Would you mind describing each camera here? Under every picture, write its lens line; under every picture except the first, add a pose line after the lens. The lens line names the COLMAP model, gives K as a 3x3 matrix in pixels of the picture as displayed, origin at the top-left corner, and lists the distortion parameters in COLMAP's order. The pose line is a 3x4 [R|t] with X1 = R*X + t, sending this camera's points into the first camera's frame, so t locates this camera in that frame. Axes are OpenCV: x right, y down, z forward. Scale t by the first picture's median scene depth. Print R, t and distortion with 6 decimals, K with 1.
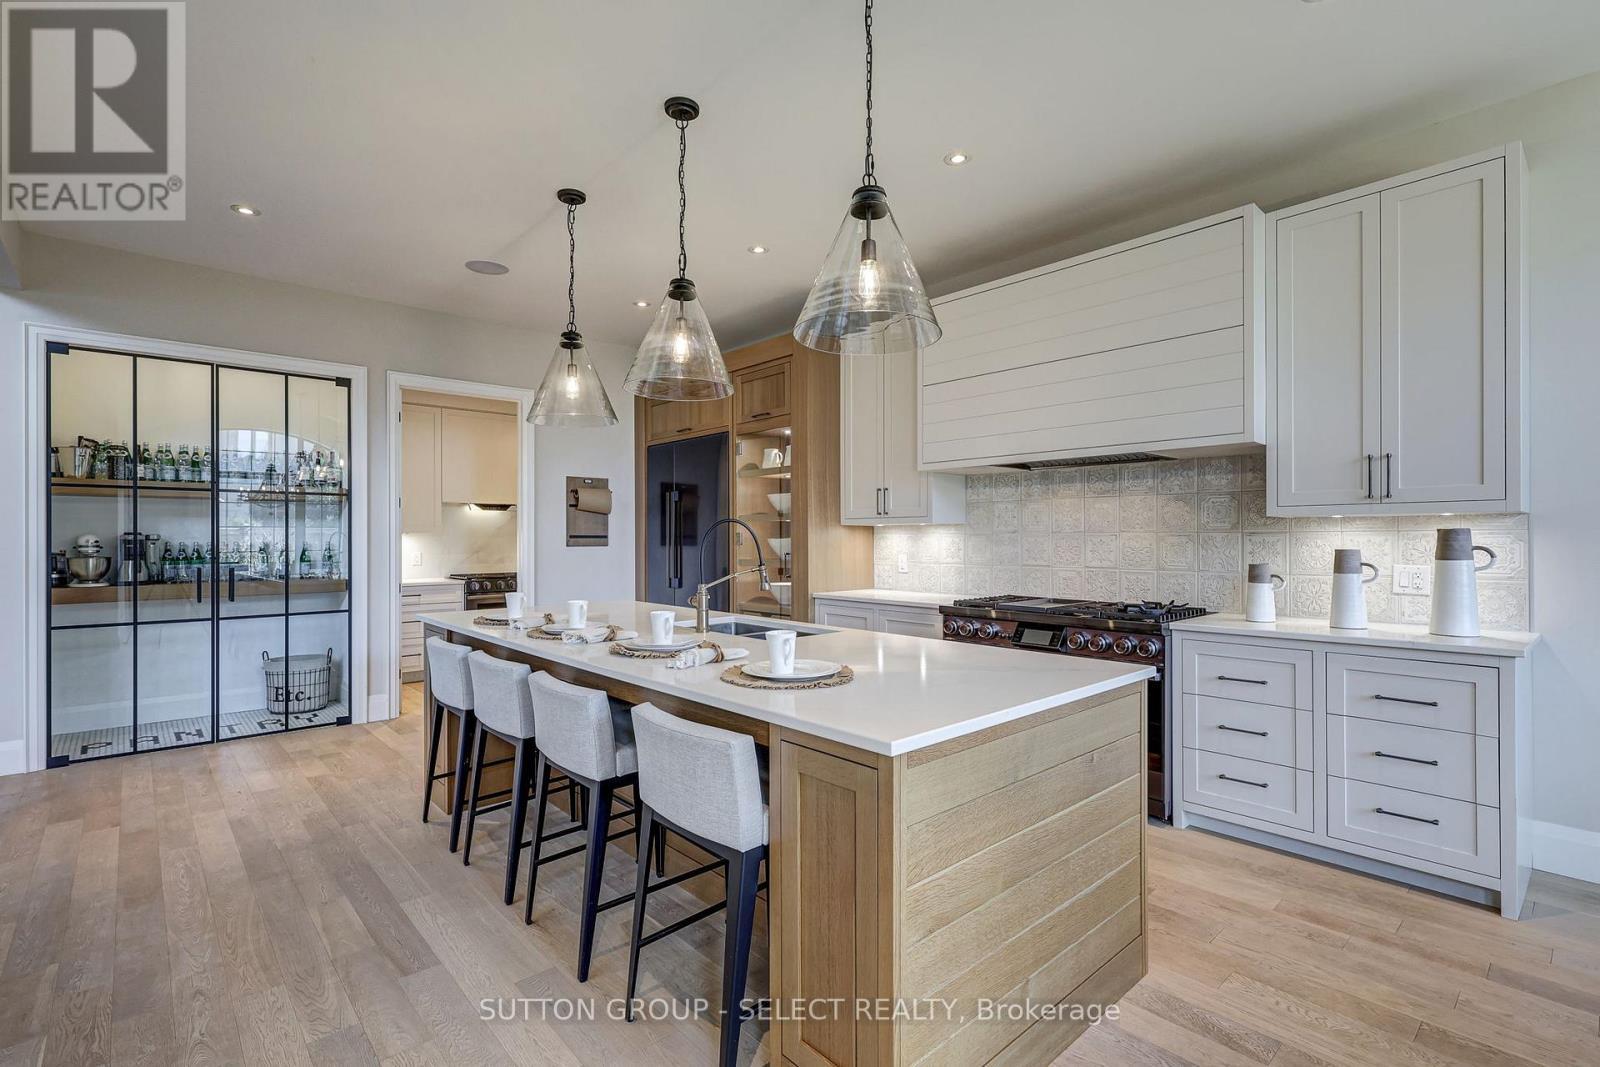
lens RADIAL K [[744.1, 0, 799.2], [0, 744.1, 536.2], [0, 0, 1]] dist [0.004291, 0.000564]
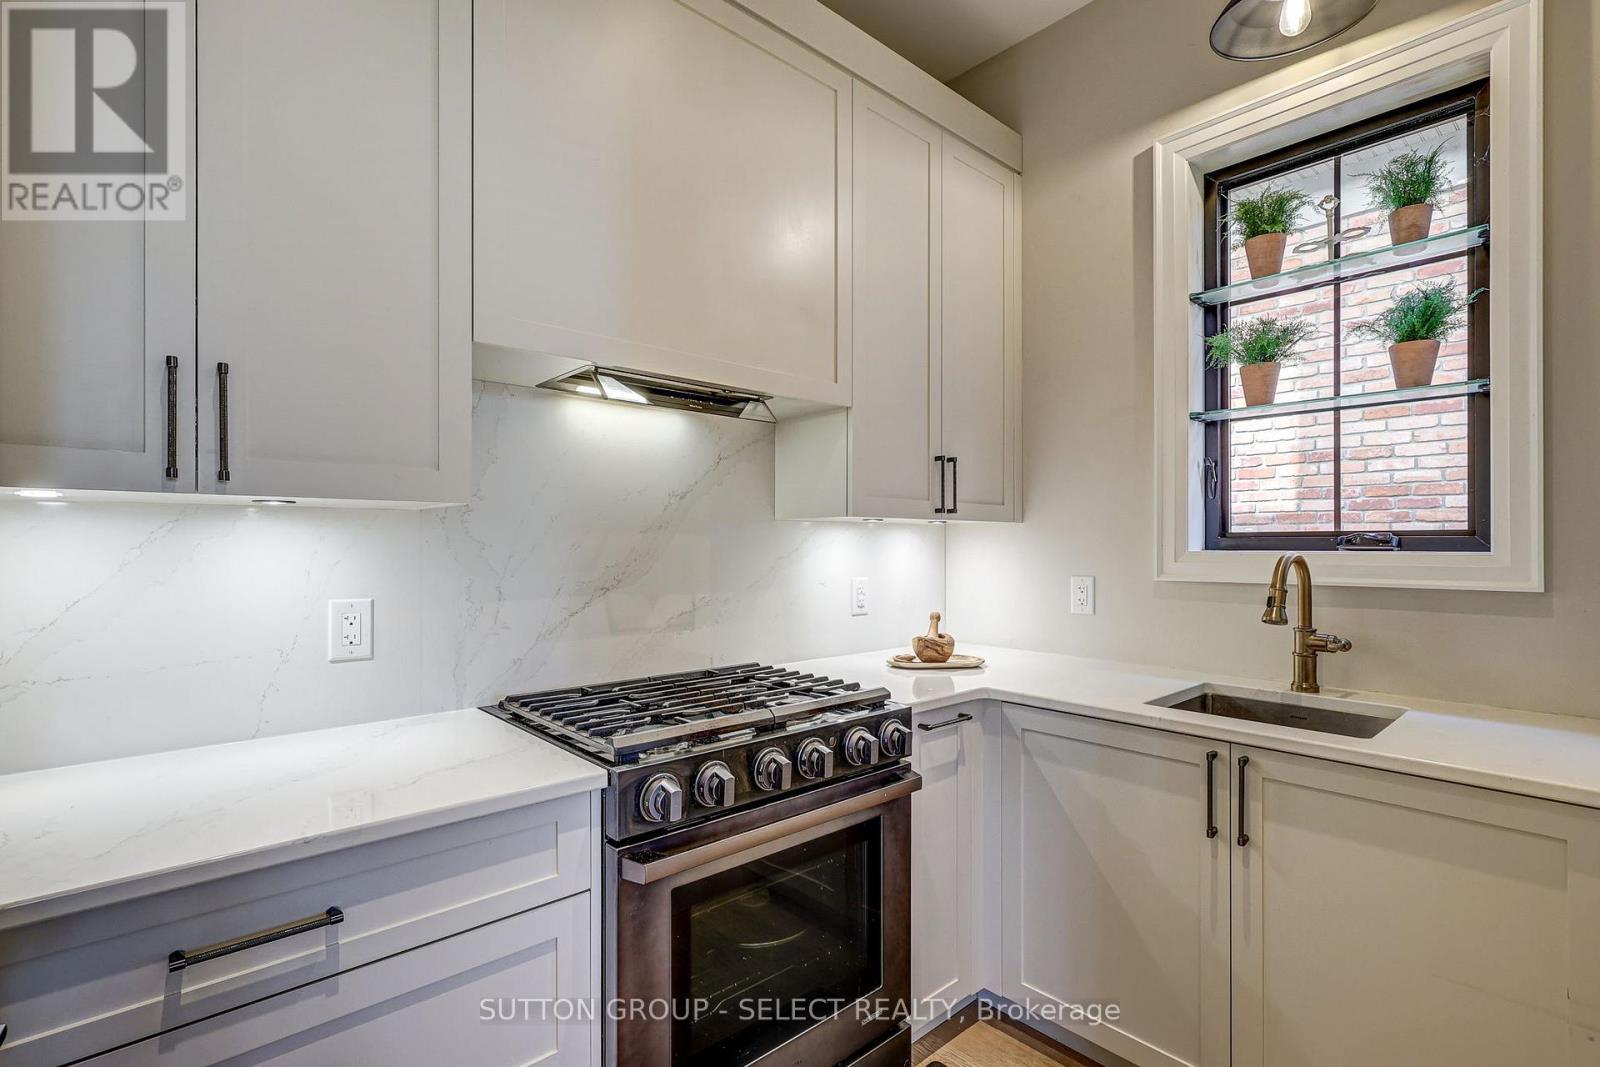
lens RADIAL K [[744.1, 0, 795.3], [0, 744.1, 535.5], [0, 0, 1]] dist [0.004291, 0.000564]
pose [[0.999972, 0.006313, 0.004119, -0.404846], [-0.006306, 0.999979, -0.001654, 0.003709], [-0.004129, 0.001628, 0.999990, 0.823118]]
